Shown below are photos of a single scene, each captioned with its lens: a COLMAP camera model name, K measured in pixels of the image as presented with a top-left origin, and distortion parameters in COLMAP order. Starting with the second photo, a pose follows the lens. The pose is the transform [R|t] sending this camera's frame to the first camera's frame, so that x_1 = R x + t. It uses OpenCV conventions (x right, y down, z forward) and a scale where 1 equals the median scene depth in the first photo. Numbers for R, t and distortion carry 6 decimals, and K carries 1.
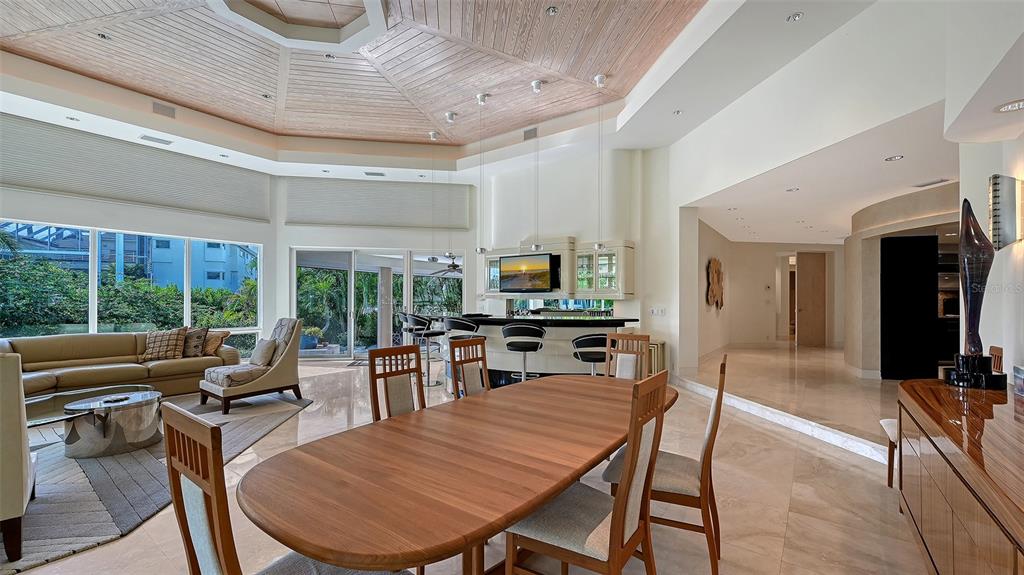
lens RADIAL K [[415.0, 0, 508.6], [0, 415.0, 300.2], [0, 0, 1]] dist [0.000262, 0.000035]
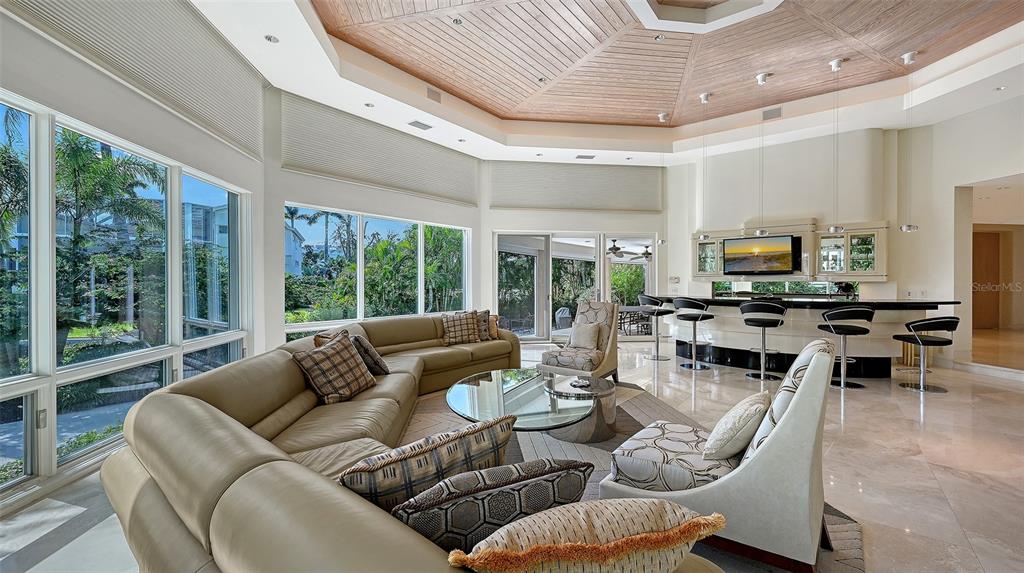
lens RADIAL K [[410.3, 0, 511.4], [0, 410.3, 284.1], [0, 0, 1]] dist [-0.000844, 0.000004]
pose [[0.999709, -0.004365, -0.023726, -0.530059], [0.004495, 0.999975, 0.005440, -0.004321], [0.023702, -0.005545, 0.999704, 0.006769]]
